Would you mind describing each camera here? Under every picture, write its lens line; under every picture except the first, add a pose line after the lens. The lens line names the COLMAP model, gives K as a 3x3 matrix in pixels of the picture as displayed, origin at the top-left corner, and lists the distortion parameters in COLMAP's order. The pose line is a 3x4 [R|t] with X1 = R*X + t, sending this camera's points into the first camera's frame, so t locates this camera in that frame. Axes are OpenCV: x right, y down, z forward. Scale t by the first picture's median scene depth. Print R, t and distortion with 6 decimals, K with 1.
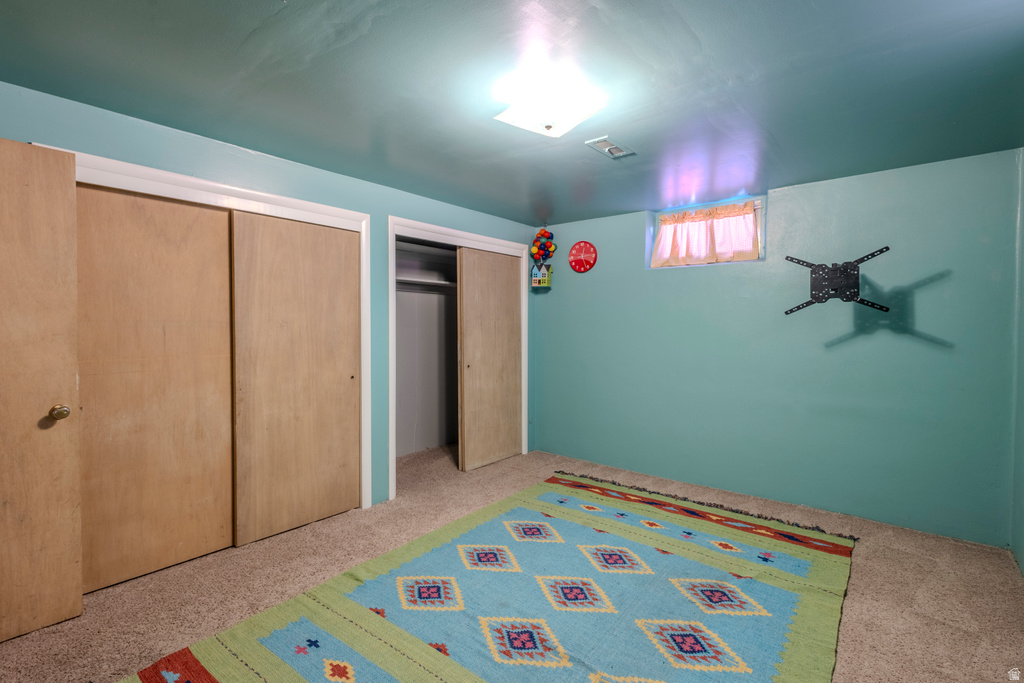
lens RADIAL K [[465.4, 0, 511.4], [0, 465.4, 342.2], [0, 0, 1]] dist [0.000292, 0.000421]
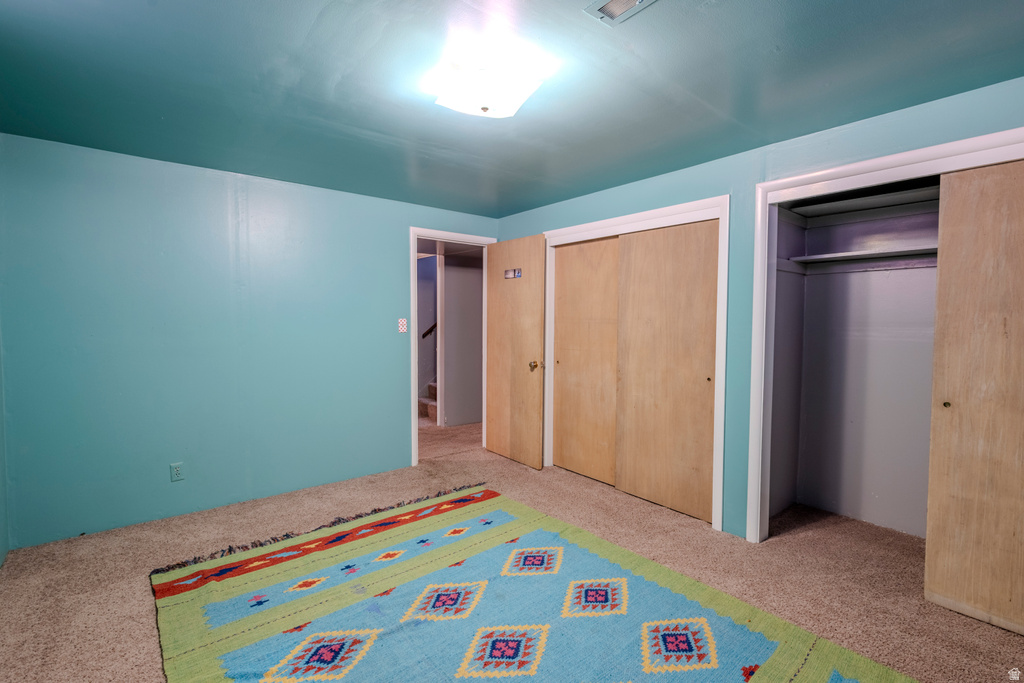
lens RADIAL K [[465.4, 0, 511.4], [0, 465.4, 342.2], [0, 0, 1]] dist [0.000292, 0.000421]
pose [[-0.192328, 0.045274, -0.980286, 0.743813], [-0.040015, 0.997743, 0.053931, -0.037670], [0.980515, 0.049599, -0.190082, 0.927777]]
